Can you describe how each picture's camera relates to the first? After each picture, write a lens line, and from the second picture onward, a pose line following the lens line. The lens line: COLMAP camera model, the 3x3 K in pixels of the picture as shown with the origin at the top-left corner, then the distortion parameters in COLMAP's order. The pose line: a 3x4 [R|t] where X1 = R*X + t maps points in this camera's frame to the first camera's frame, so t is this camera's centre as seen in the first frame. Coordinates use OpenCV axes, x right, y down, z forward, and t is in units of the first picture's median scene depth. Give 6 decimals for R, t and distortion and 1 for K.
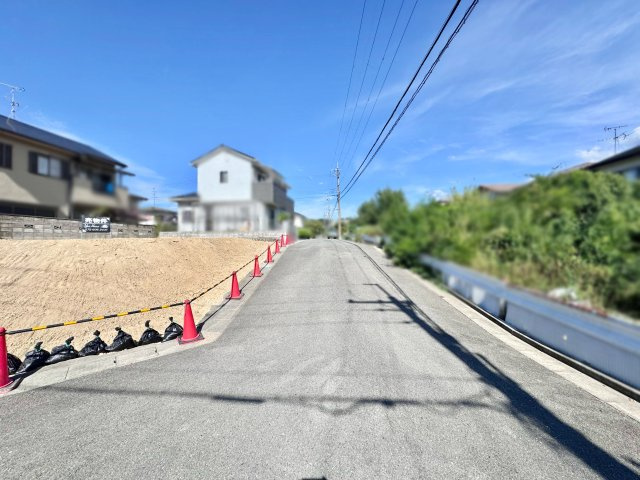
lens RADIAL K [[254.3, 0, 319.6], [0, 254.3, 238.9], [0, 0, 1]] dist [-0.000975, 0.000063]
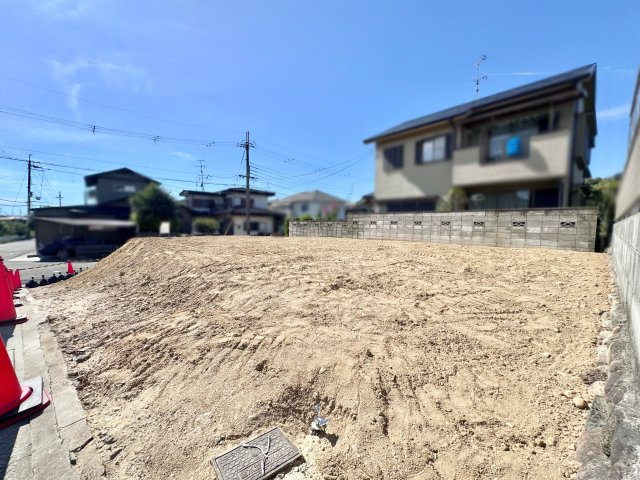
lens RADIAL K [[255.6, 0, 319.7], [0, 255.6, 239.1], [0, 0, 1]] dist [-0.001670, 0.000141]
pose [[-0.635970, 0.047501, -0.770251, -0.130153], [-0.000232, 0.998092, 0.061744, -0.034288], [0.771714, 0.039446, -0.634745, 1.098836]]
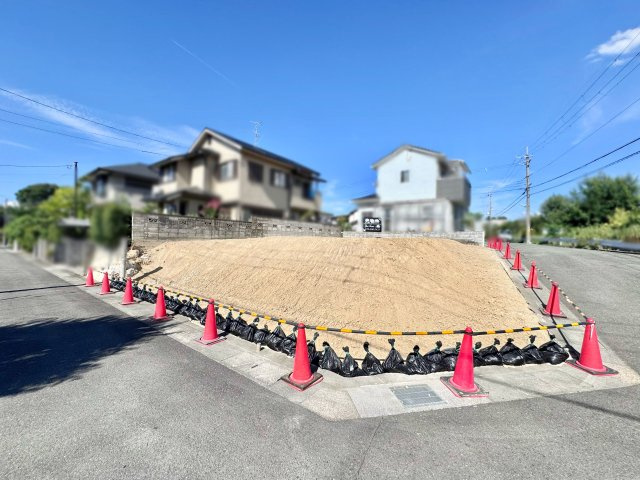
lens RADIAL K [[255.6, 0, 319.7], [0, 255.6, 239.1], [0, 0, 1]] dist [-0.001670, 0.000141]
pose [[0.878630, 0.028217, -0.476668, -0.231393], [-0.028775, 0.999567, 0.006130, 0.002404], [0.476635, 0.008330, 0.879062, -0.028953]]
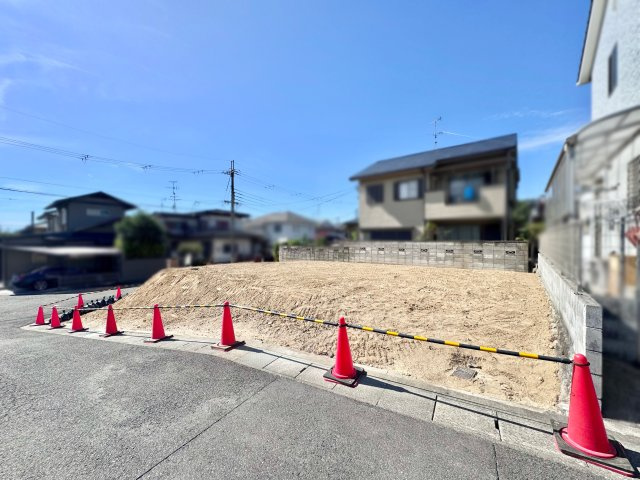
lens RADIAL K [[255.6, 0, 319.7], [0, 255.6, 239.1], [0, 0, 1]] dist [-0.001670, 0.000141]
pose [[-0.497394, 0.007187, -0.867495, 0.041482], [0.011141, 0.999936, 0.001897, -0.074514], [0.867453, -0.008722, -0.497442, 1.052900]]
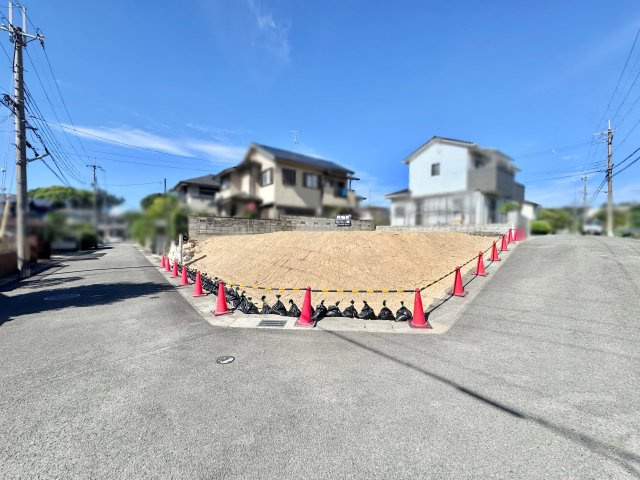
lens RADIAL K [[254.3, 0, 319.6], [0, 254.3, 238.9], [0, 0, 1]] dist [-0.000975, 0.000063]
pose [[0.723324, 0.031007, -0.689813, -0.021469], [-0.014860, 0.999459, 0.029343, 0.000994], [0.690349, -0.010973, 0.723393, -0.017500]]
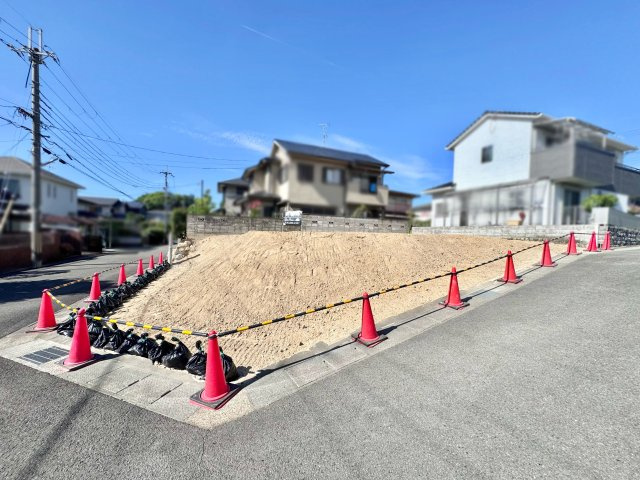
lens RADIAL K [[255.6, 0, 319.7], [0, 255.6, 239.1], [0, 0, 1]] dist [-0.001670, 0.000141]
pose [[0.512457, 0.044130, -0.857578, 0.035153], [-0.030183, 0.998987, 0.033371, -0.003493], [0.858182, 0.008783, 0.513270, 0.234023]]
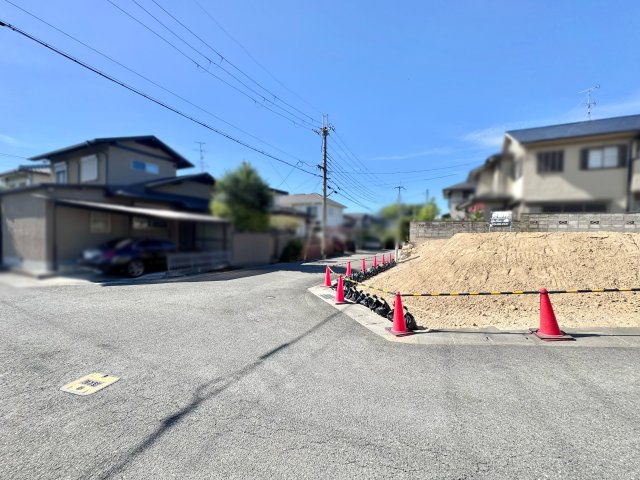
lens RADIAL K [[255.6, 0, 319.7], [0, 255.6, 239.1], [0, 0, 1]] dist [-0.001670, 0.000141]
pose [[-0.308380, 0.020842, -0.951035, 0.137738], [-0.010546, 0.999624, 0.025327, 0.002390], [0.951205, 0.017840, -0.308044, 0.262789]]
